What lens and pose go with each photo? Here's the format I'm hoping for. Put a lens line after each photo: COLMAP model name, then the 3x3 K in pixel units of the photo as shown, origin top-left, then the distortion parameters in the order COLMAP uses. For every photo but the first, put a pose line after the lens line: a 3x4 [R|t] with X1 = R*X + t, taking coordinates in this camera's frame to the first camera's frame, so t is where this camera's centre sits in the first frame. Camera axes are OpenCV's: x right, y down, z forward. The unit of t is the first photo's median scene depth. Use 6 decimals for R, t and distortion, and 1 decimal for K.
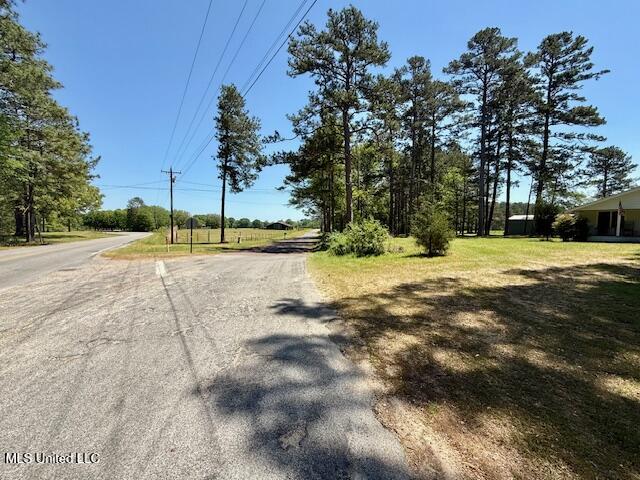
lens RADIAL K [[280.0, 0, 320.0], [0, 280.0, 240.0], [0, 0, 1]] dist [0.015998, -0.000369]
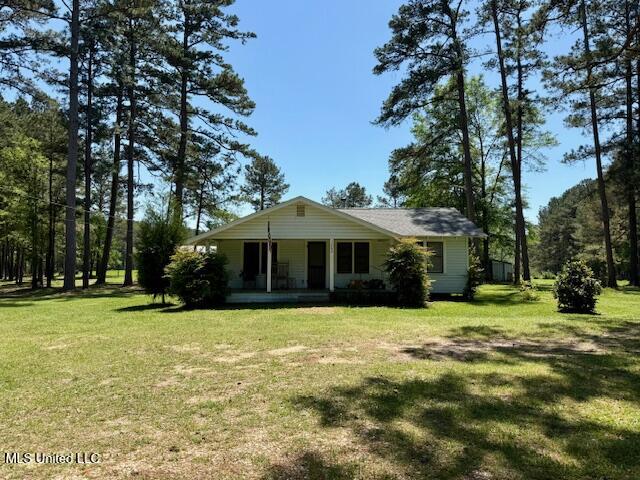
lens RADIAL K [[280.0, 0, 320.0], [0, 280.0, 240.0], [0, 0, 1]] dist [0.015998, -0.000369]
pose [[0.588420, 0.034355, 0.807825, 0.522701], [0.042475, 0.996404, -0.073314, -0.049092], [-0.807439, 0.077452, 0.584845, 0.474200]]
